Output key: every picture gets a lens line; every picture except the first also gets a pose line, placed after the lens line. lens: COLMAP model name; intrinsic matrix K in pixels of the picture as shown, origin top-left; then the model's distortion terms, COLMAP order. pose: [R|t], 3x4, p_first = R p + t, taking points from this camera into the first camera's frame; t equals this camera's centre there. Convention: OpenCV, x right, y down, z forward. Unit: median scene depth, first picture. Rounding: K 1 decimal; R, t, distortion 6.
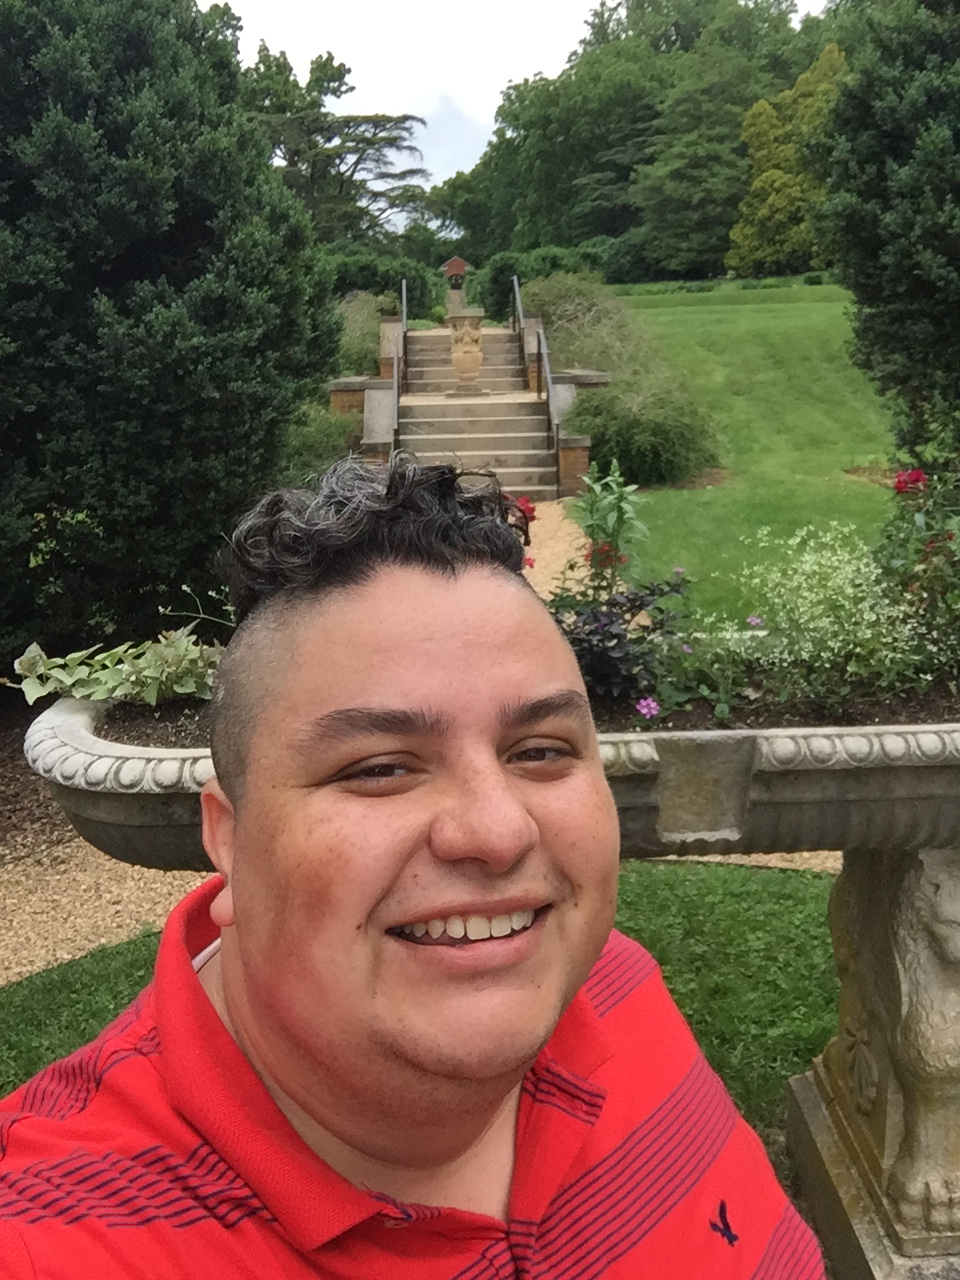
lens RADIAL K [[1157.9, 0, 475.8], [0, 1157.9, 639.8], [0, 0, 1]] dist [-0.007189, -0.005939]
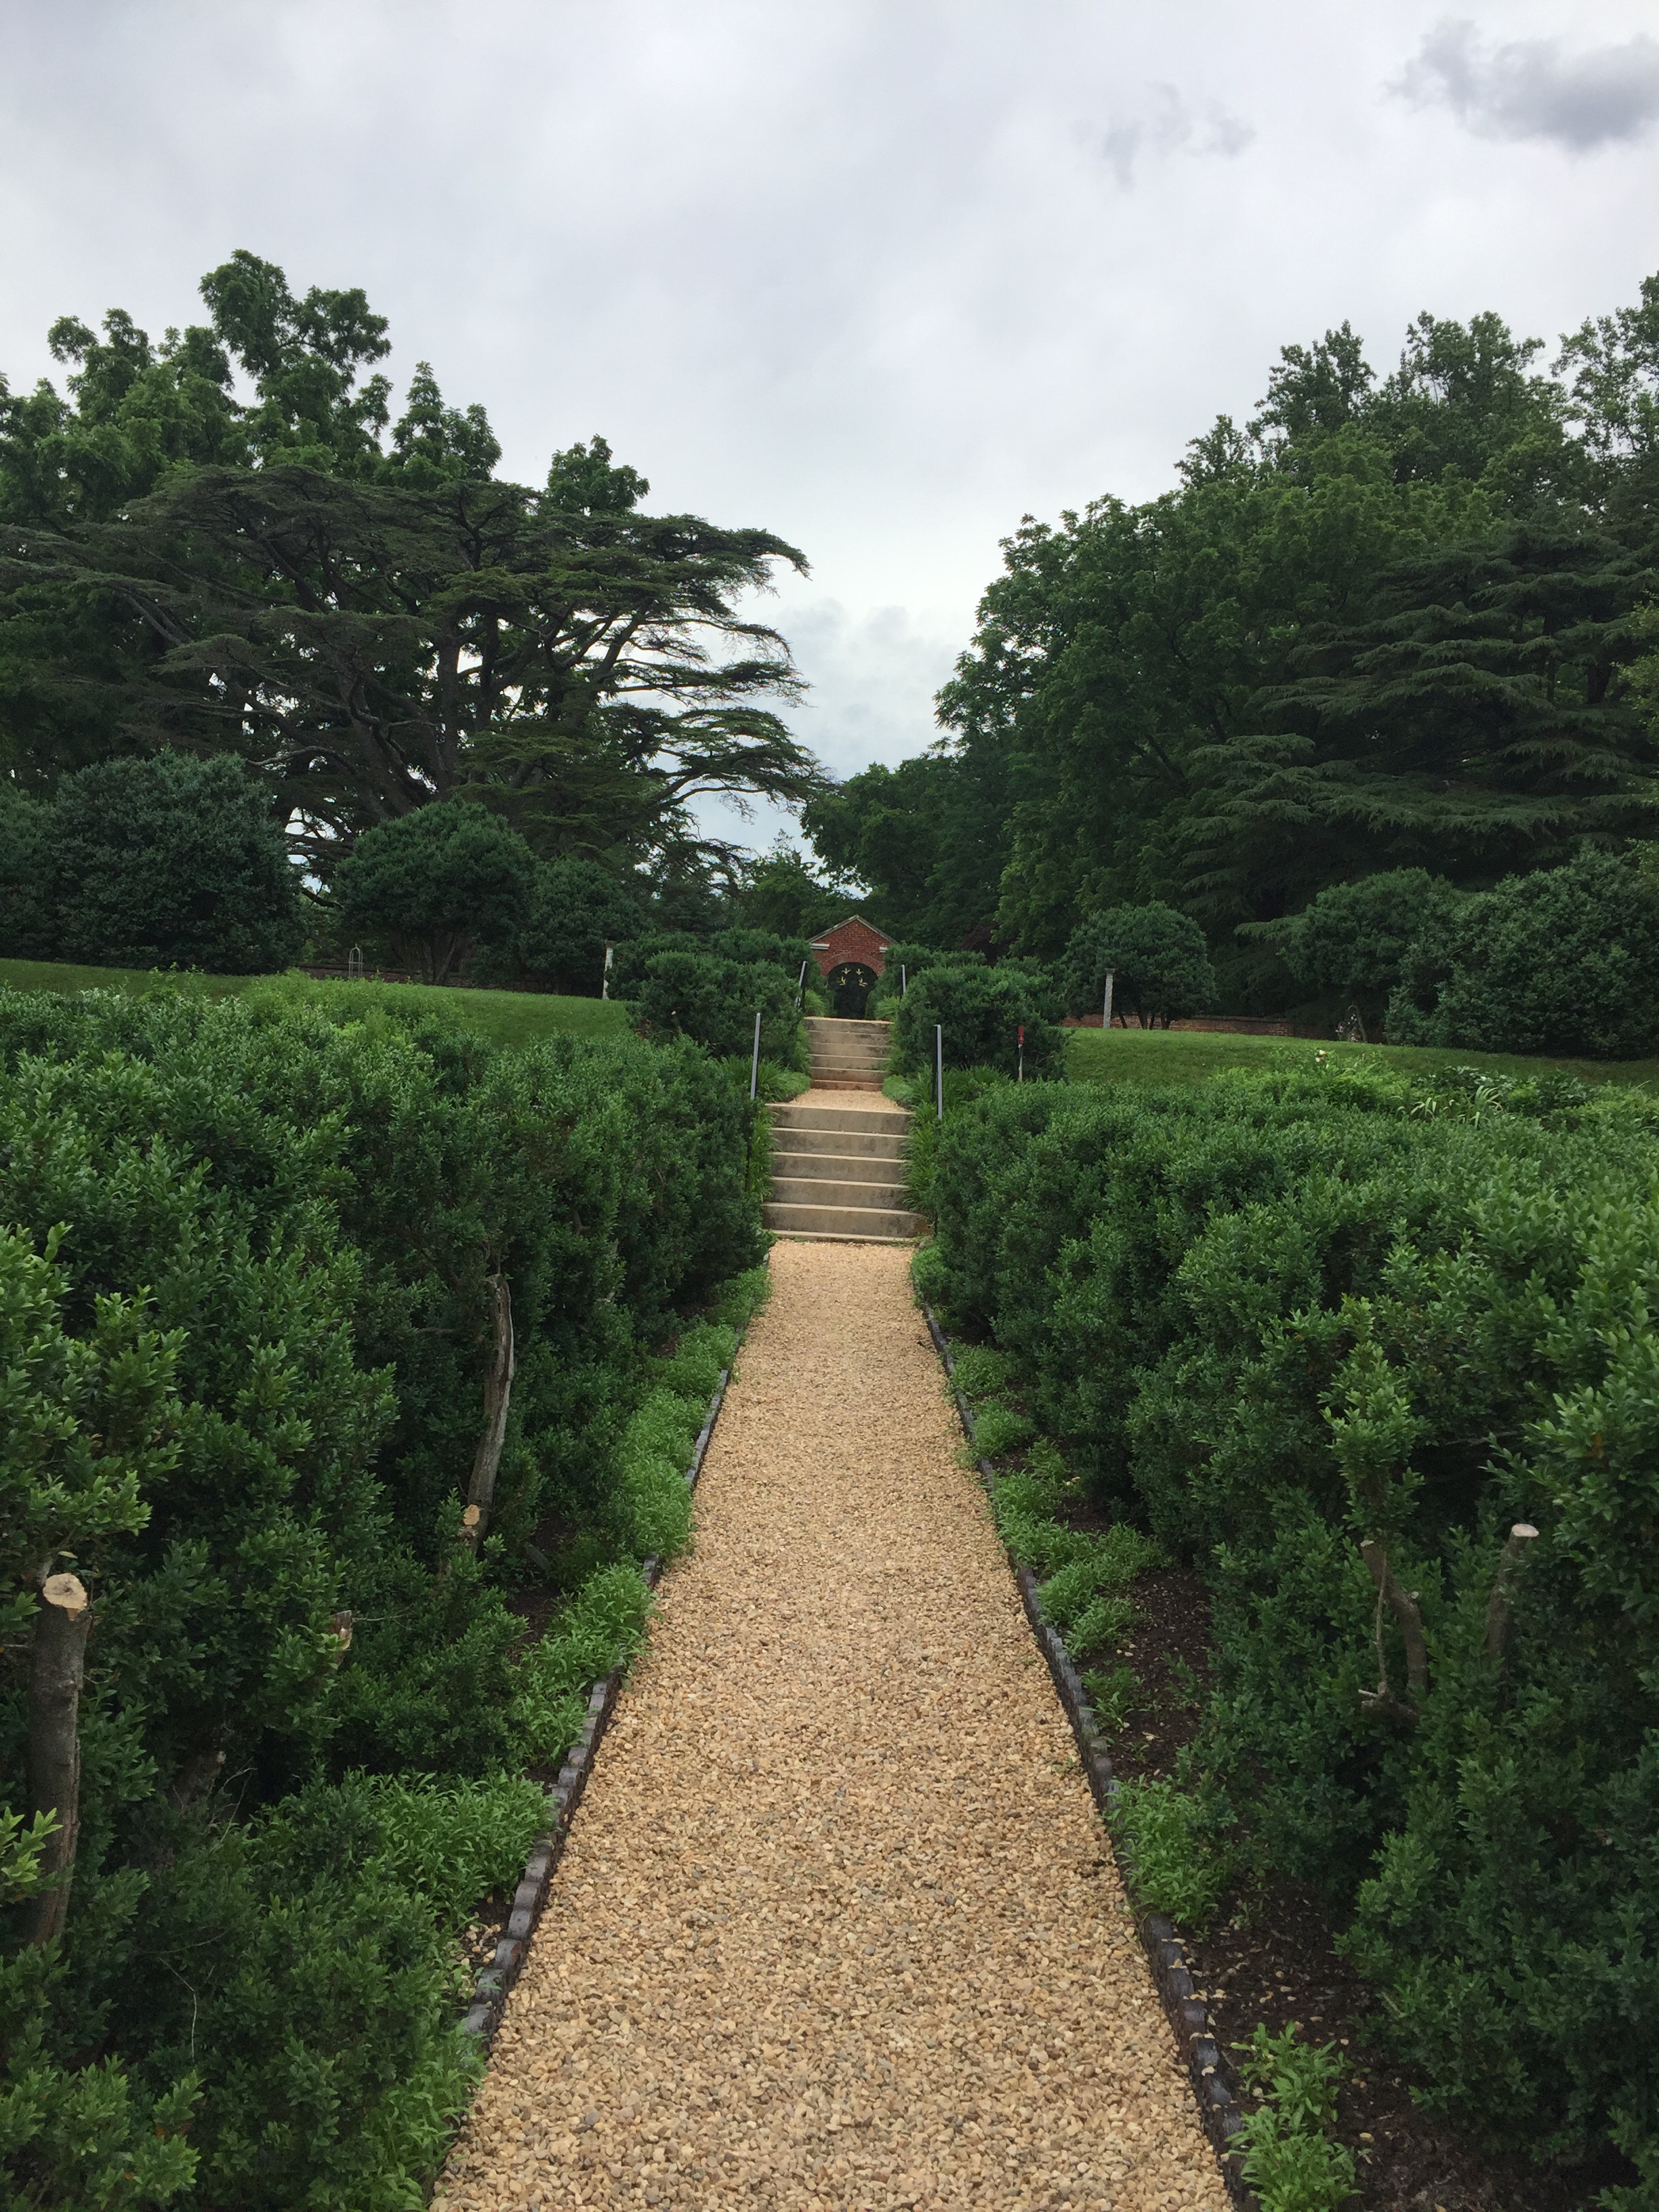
lens RADIAL K [[1869.0, 0, 831.7], [0, 1869.0, 1106.2], [0, 0, 1]] dist [0.000068, 0.000424]
pose [[0.995946, 0.087726, -0.019891, -0.007442], [-0.089950, 0.969682, -0.227214, -0.129433], [-0.000645, 0.228082, 0.973642, 0.409480]]
